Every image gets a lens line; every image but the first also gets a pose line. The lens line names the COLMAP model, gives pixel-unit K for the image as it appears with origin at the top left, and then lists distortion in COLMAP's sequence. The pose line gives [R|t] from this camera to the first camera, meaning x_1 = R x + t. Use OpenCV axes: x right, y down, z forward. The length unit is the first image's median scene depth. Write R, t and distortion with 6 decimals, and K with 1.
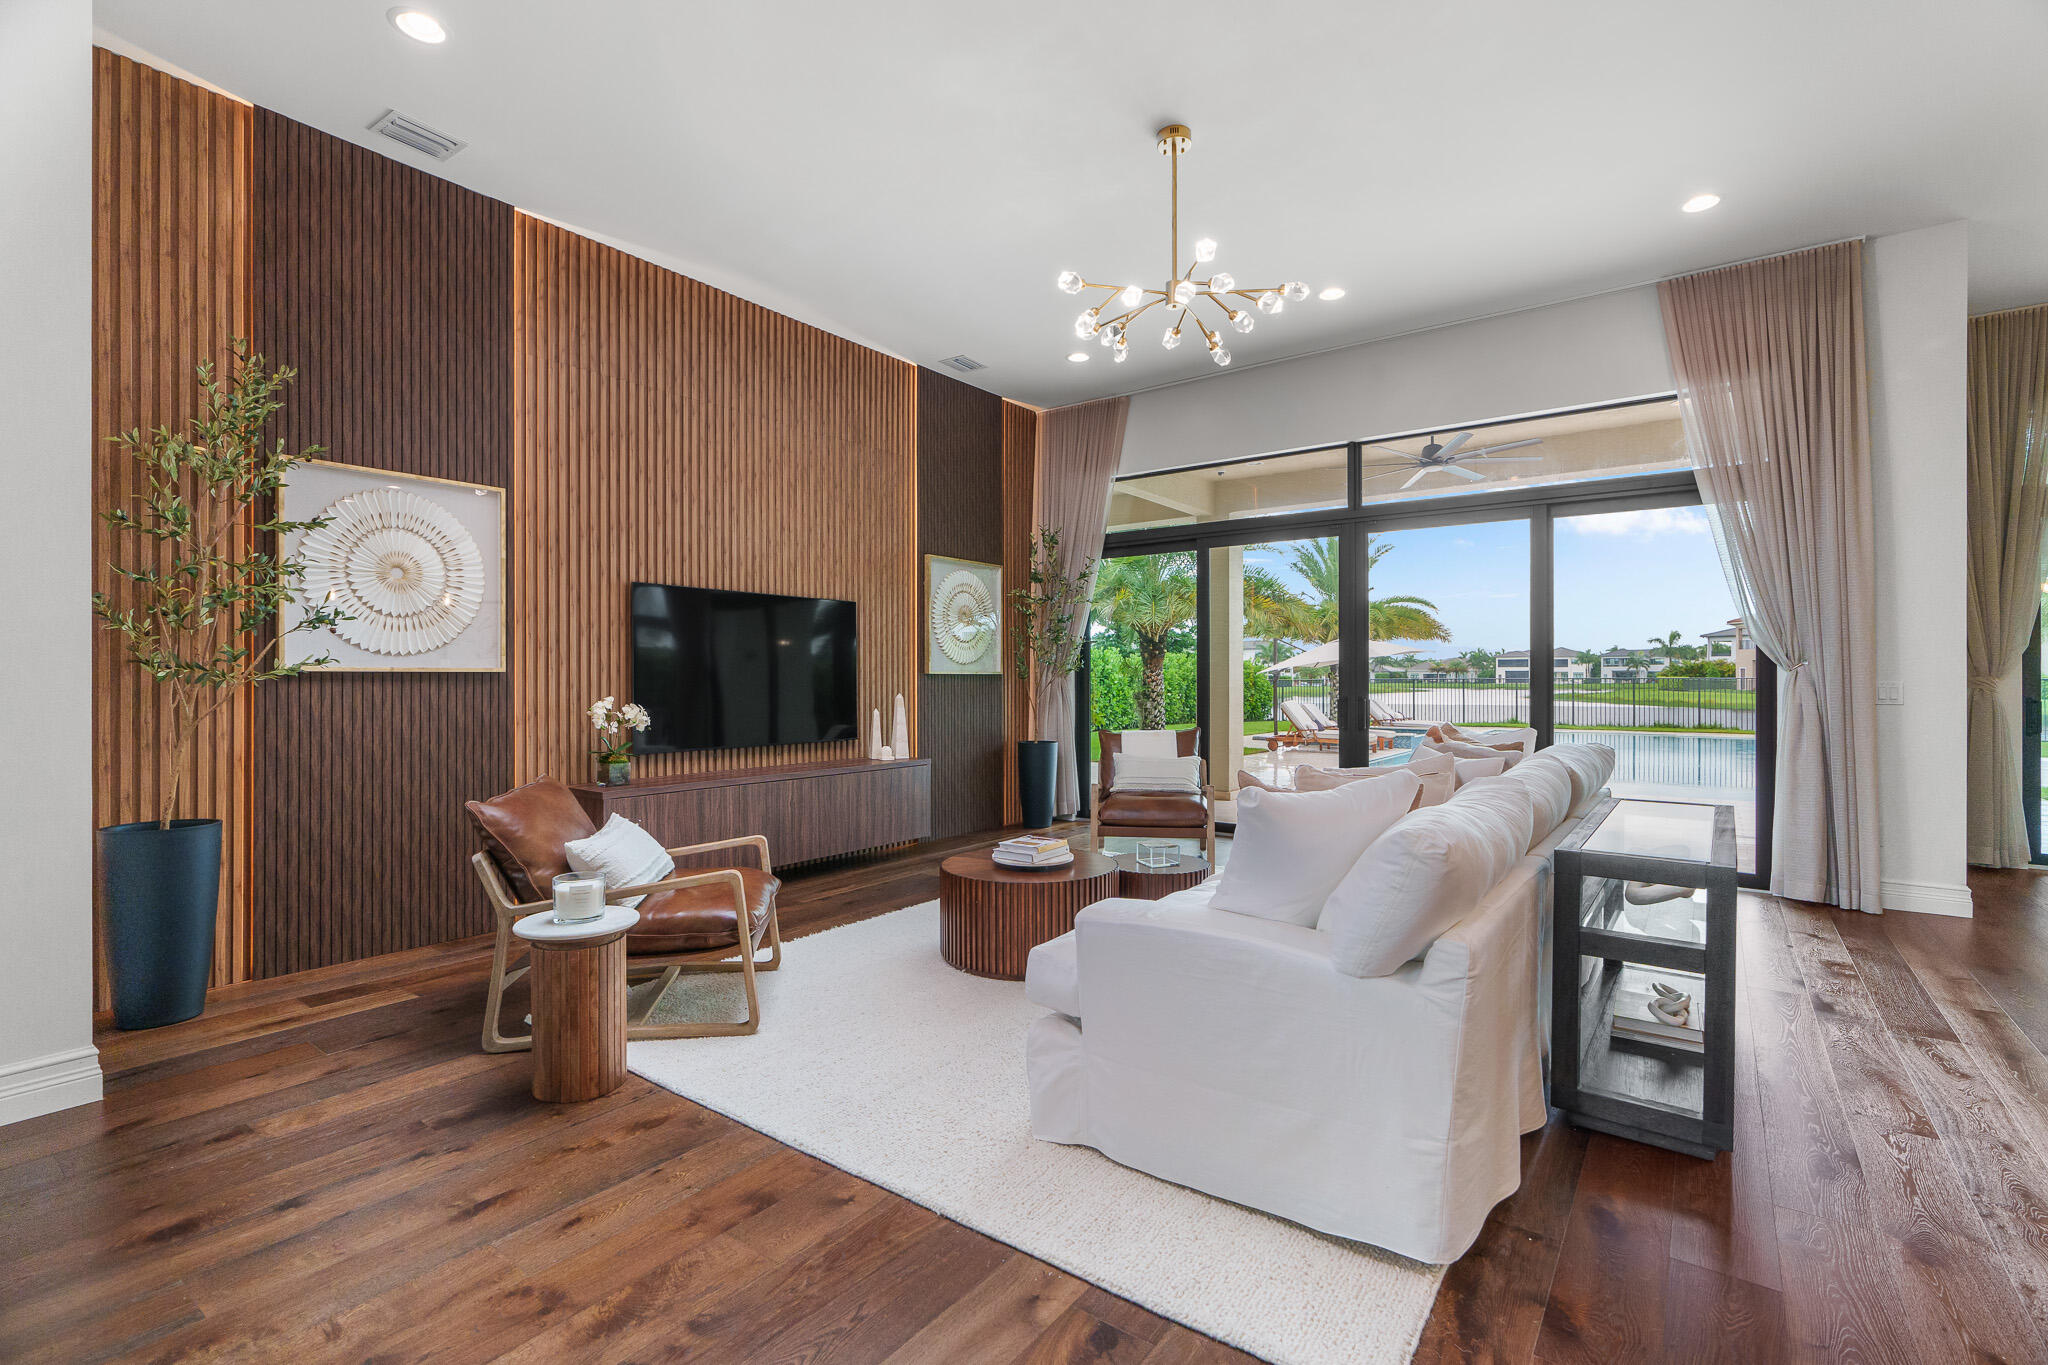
lens RADIAL K [[922.6, 0, 1033.0], [0, 922.6, 692.3], [0, 0, 1]] dist [-0.004232, -0.000132]
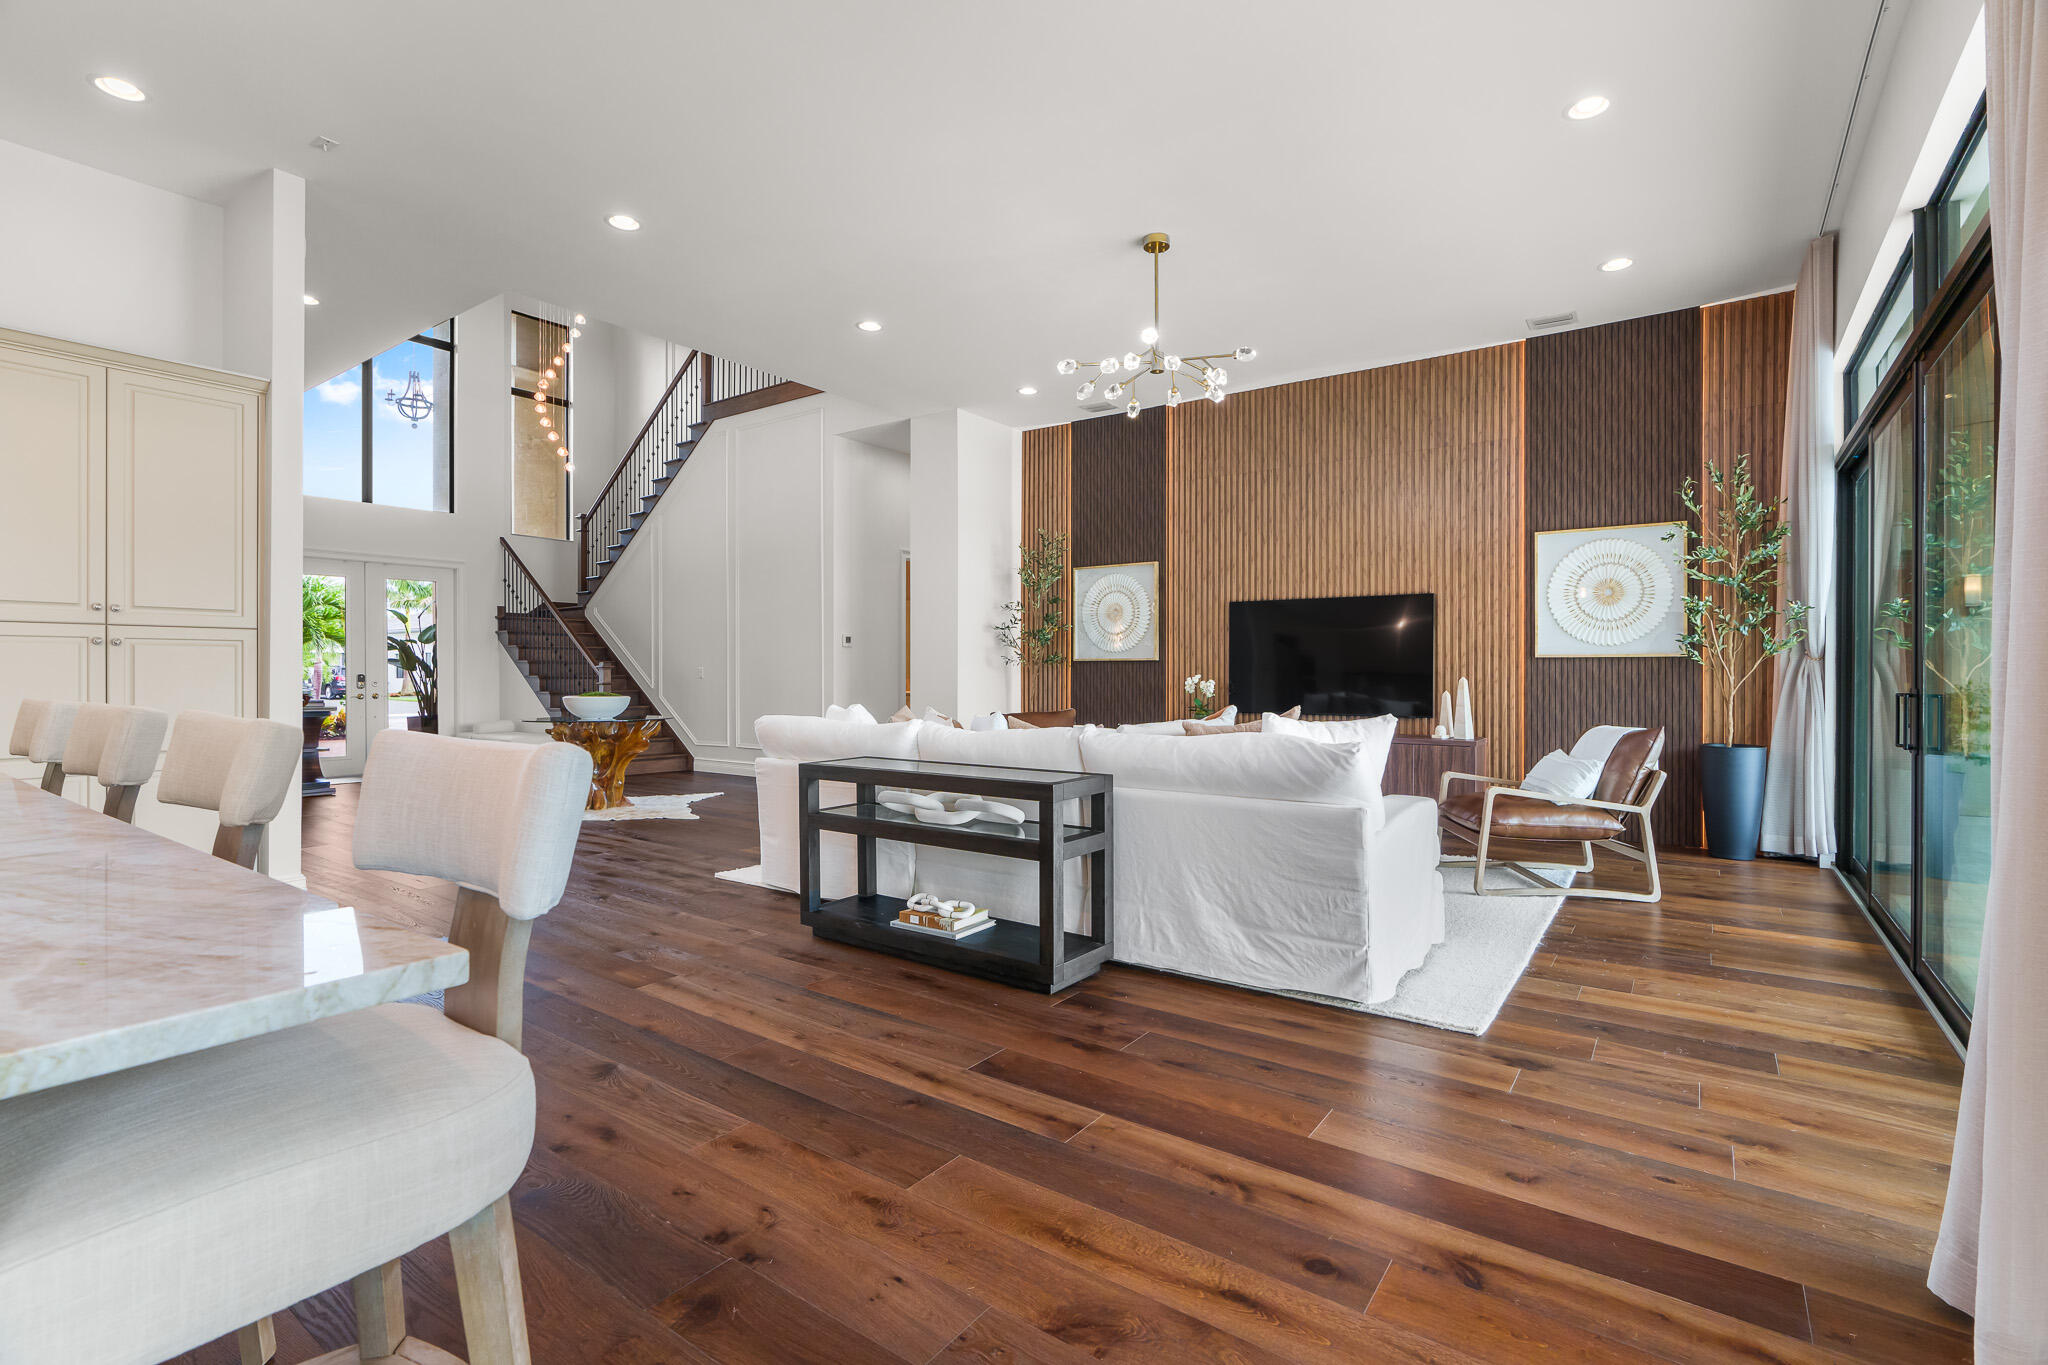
lens RADIAL K [[922.6, 0, 1038.8], [0, 922.6, 676.2], [0, 0, 1]] dist [-0.004232, -0.000132]
pose [[0.045657, 0.009273, -0.998914, 0.926100], [-0.007497, 0.999932, 0.008940, -0.003883], [0.998929, 0.007081, 0.045724, 0.497927]]
